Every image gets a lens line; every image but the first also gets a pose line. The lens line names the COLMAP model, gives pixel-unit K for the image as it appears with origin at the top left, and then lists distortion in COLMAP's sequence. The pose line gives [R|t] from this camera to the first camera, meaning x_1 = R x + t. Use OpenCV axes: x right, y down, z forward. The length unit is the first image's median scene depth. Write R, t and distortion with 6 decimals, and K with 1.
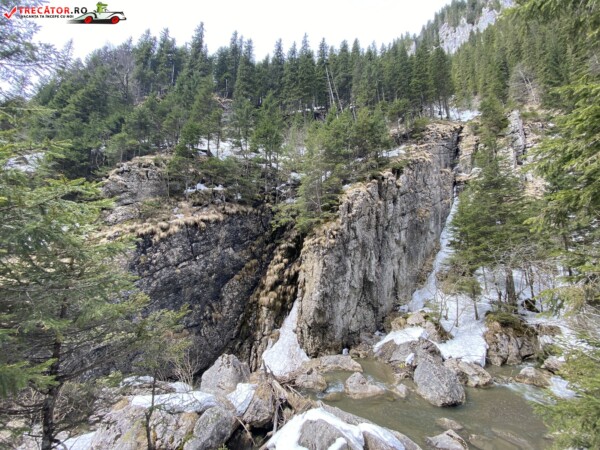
lens RADIAL K [[242.6, 0, 300.0], [0, 242.6, 223.3], [0, 0, 1]] dist [0.029216, -0.026814]
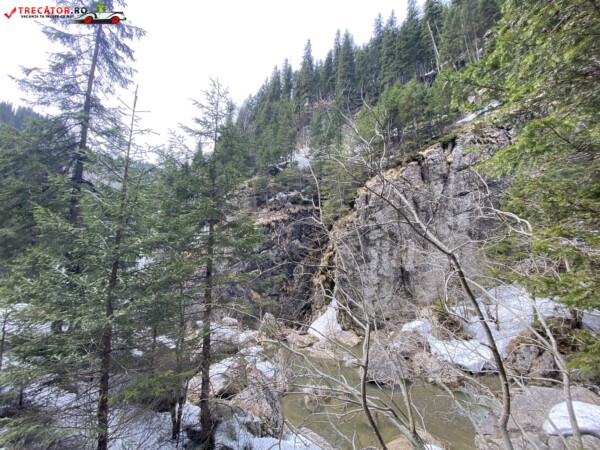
lens RADIAL K [[242.6, 0, 300.0], [0, 242.6, 223.3], [0, 0, 1]] dist [0.029216, -0.026814]
pose [[0.789805, -0.065922, -0.609806, 0.556811], [0.105316, 0.994017, 0.028946, -0.022209], [0.604249, -0.087084, 0.792022, -0.005799]]
